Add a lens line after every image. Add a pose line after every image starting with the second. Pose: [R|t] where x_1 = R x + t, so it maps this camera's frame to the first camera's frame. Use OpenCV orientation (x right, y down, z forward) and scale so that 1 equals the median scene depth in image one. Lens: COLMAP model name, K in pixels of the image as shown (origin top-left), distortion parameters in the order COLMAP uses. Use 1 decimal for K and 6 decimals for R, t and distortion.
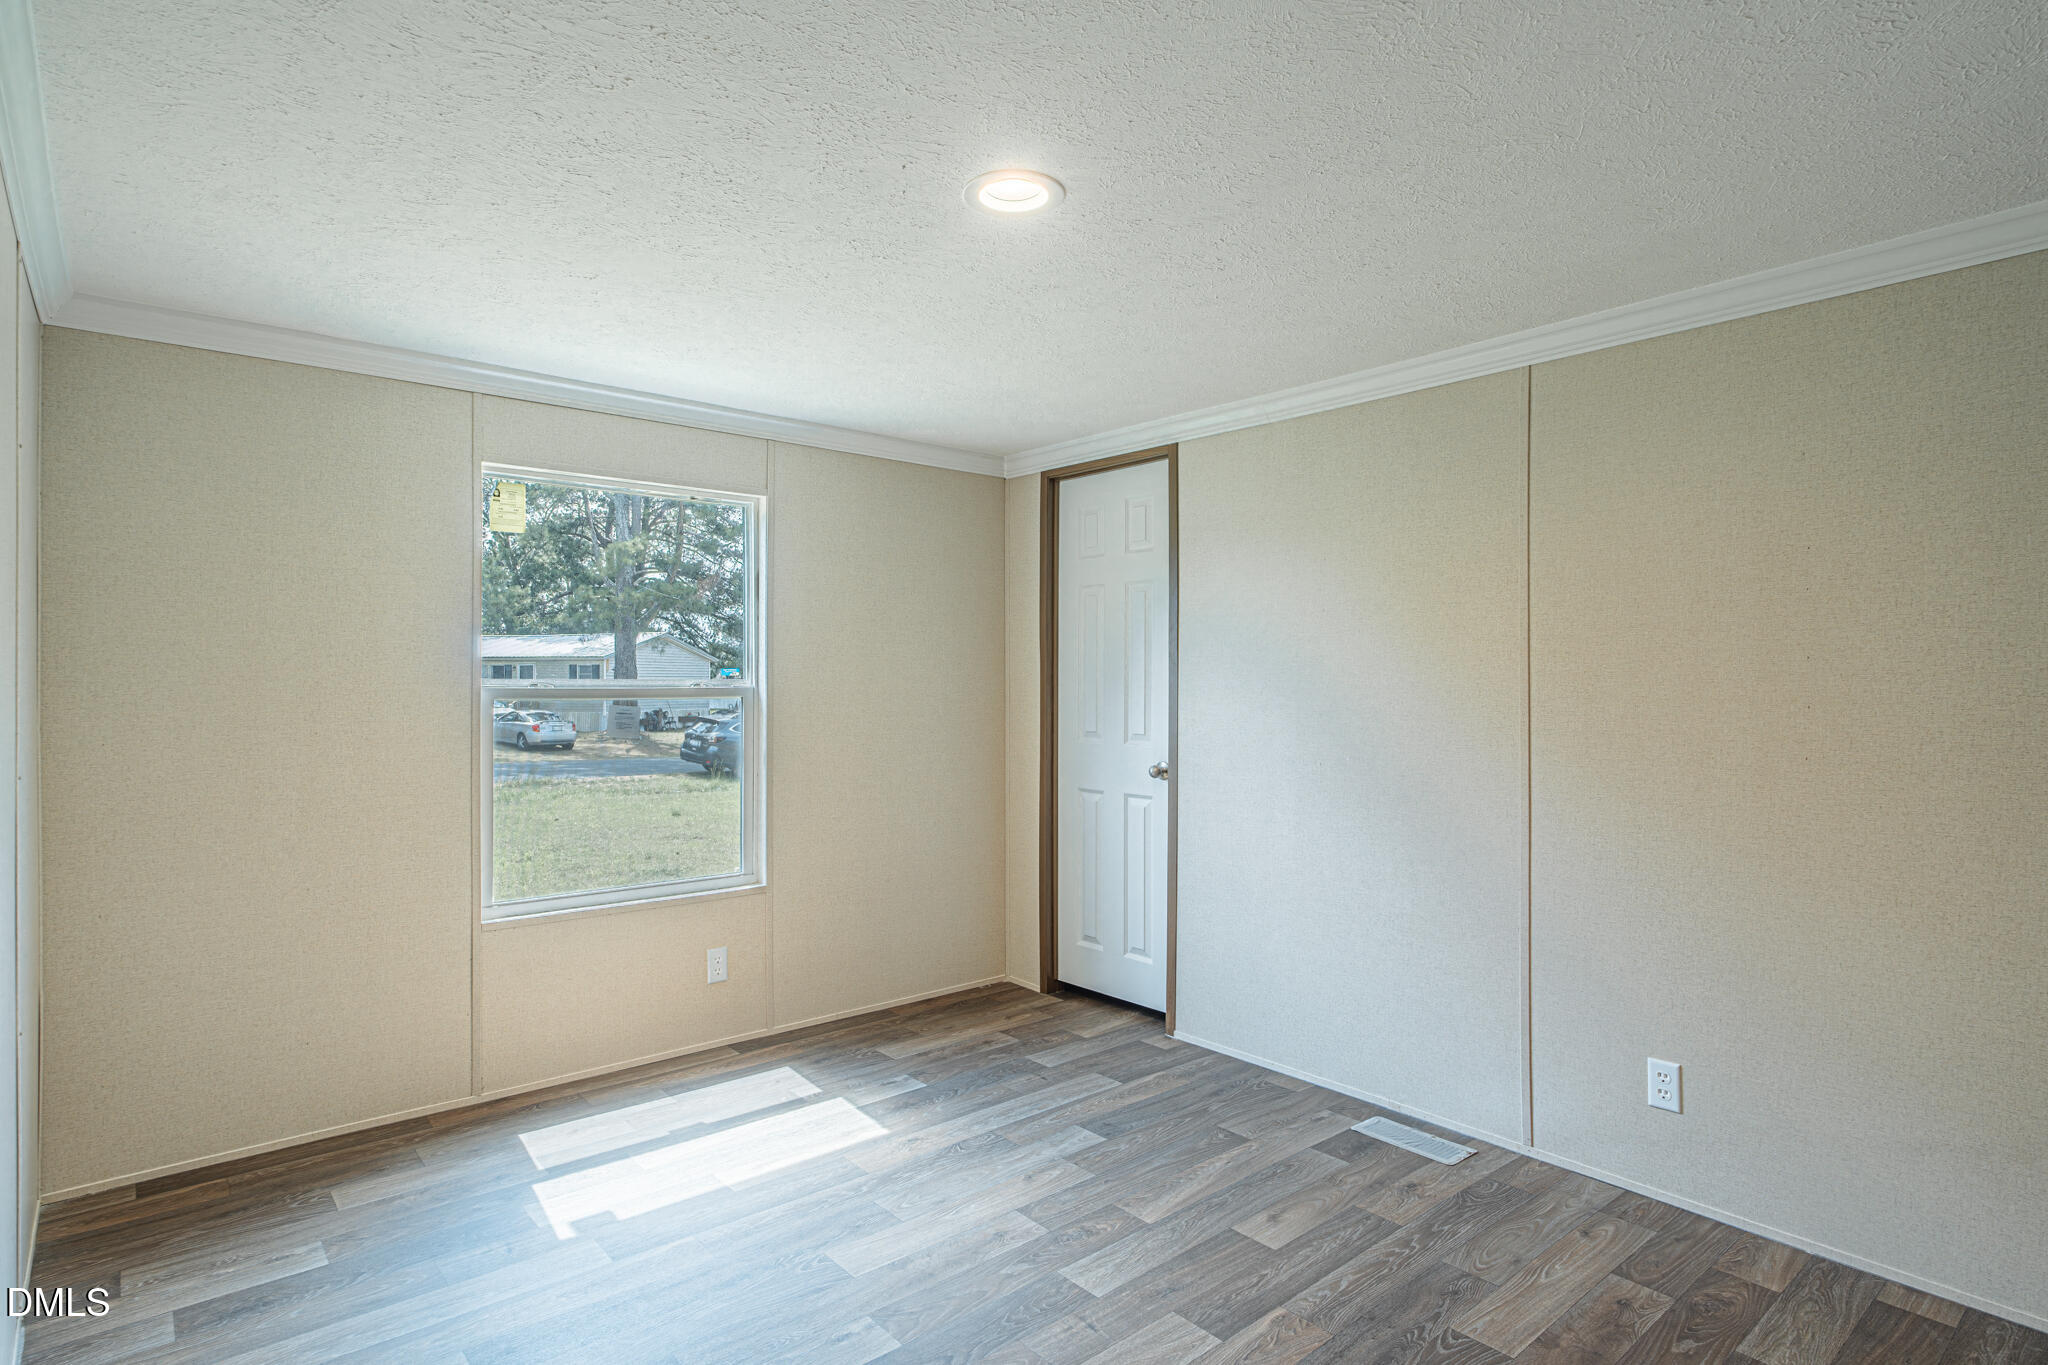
lens RADIAL K [[1059.6, 0, 1051.2], [0, 1059.6, 612.3], [0, 0, 1]] dist [0.008739, -0.002922]
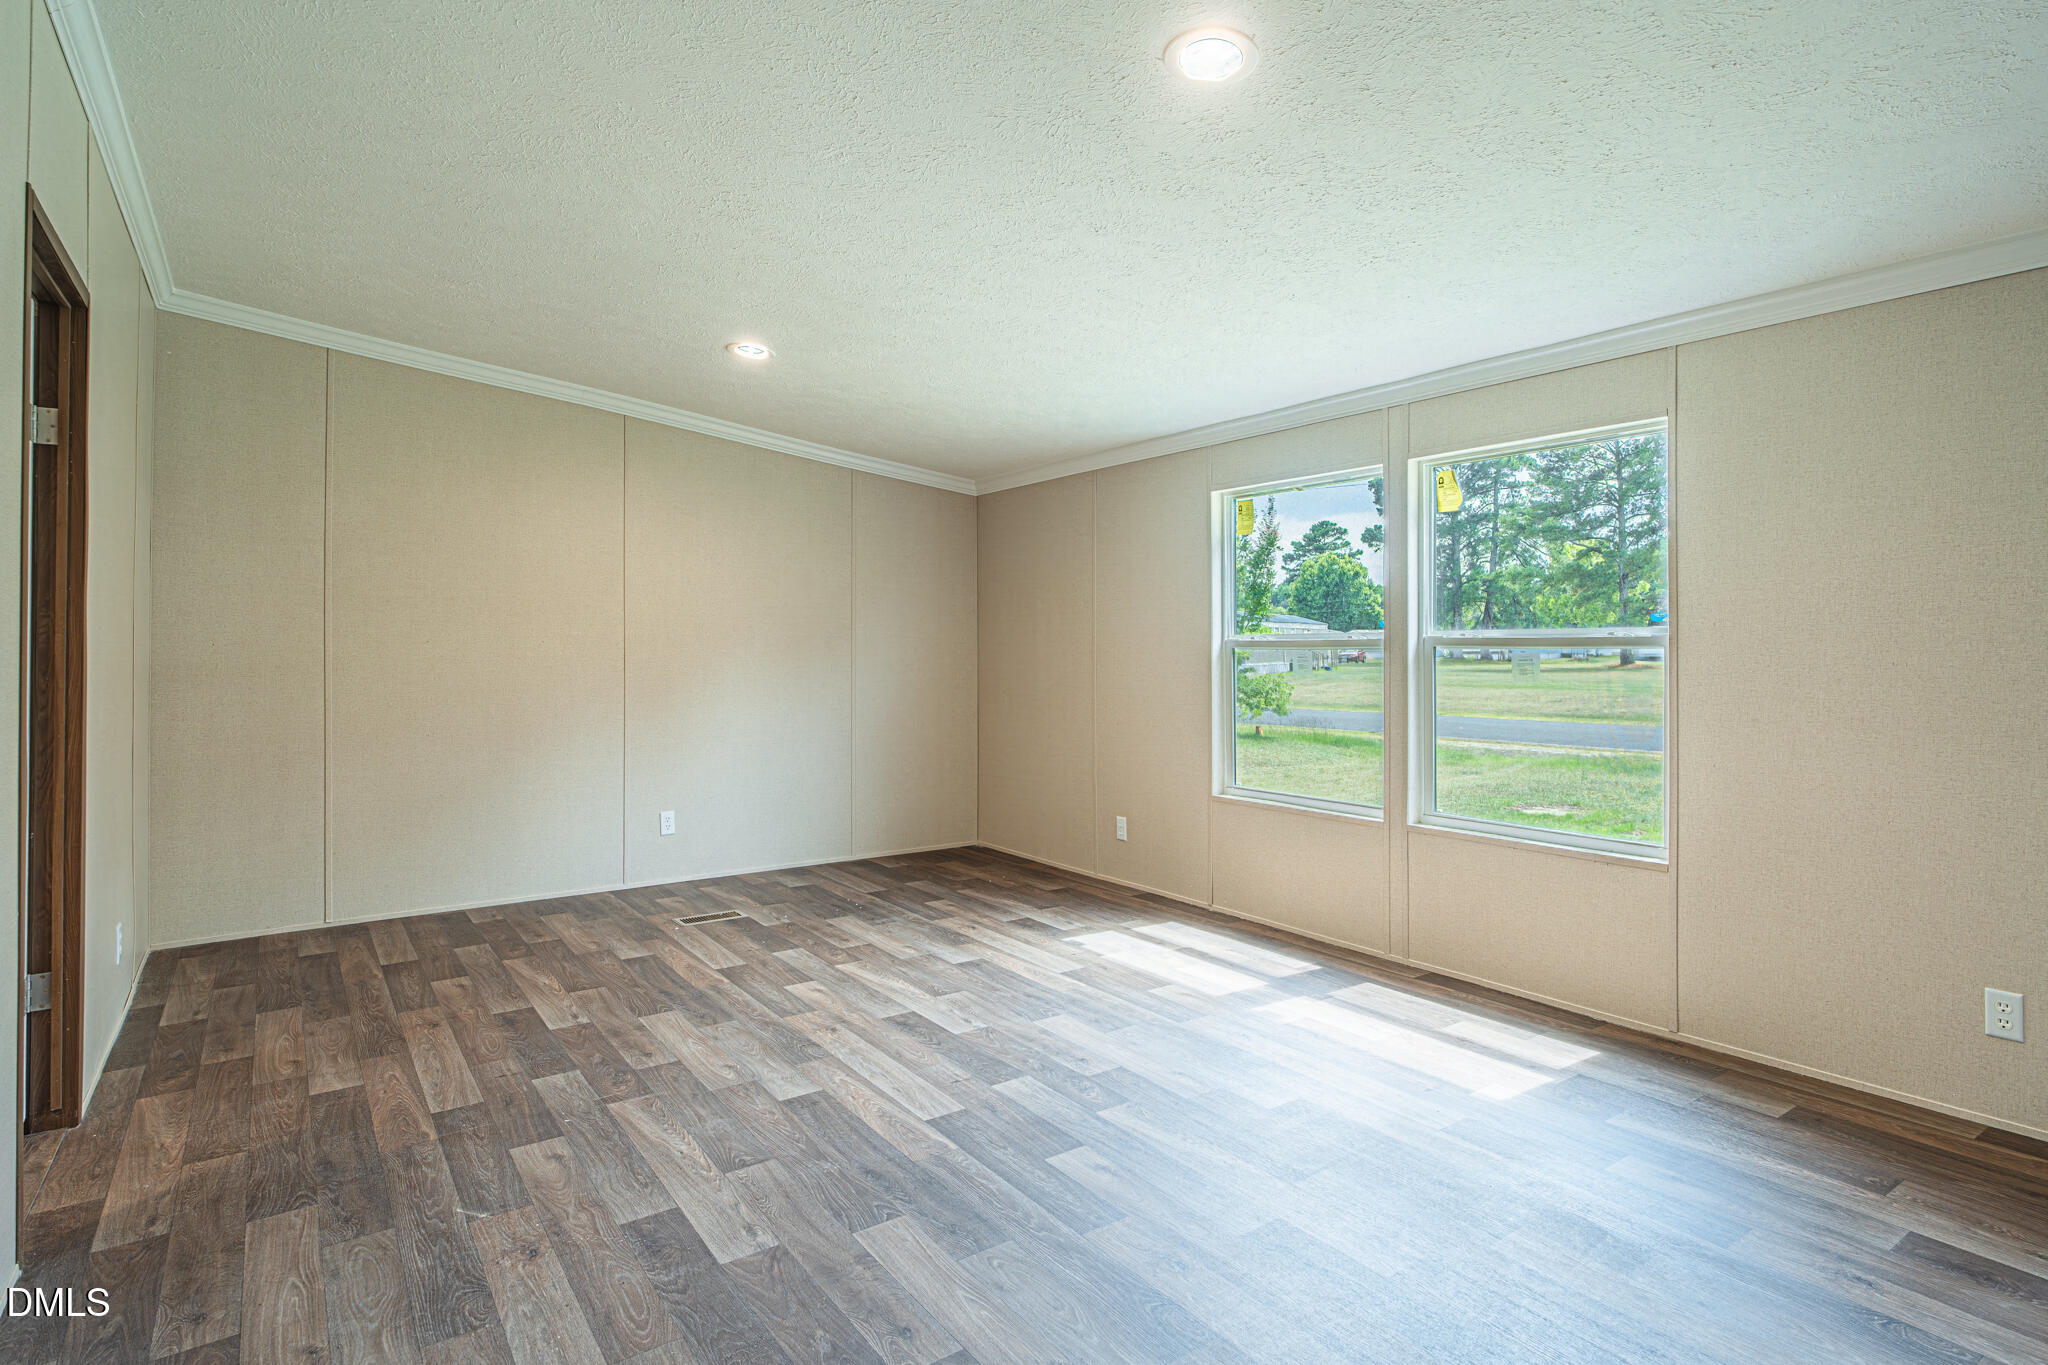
lens RADIAL K [[1059.6, 0, 994.1], [0, 1059.6, 642.2], [0, 0, 1]] dist [0.008739, -0.002922]
pose [[-0.120055, -0.000008, -0.992767, 1.198095], [0.073496, 0.997256, -0.008896, 0.076787], [0.990043, -0.074032, -0.119725, 1.040753]]
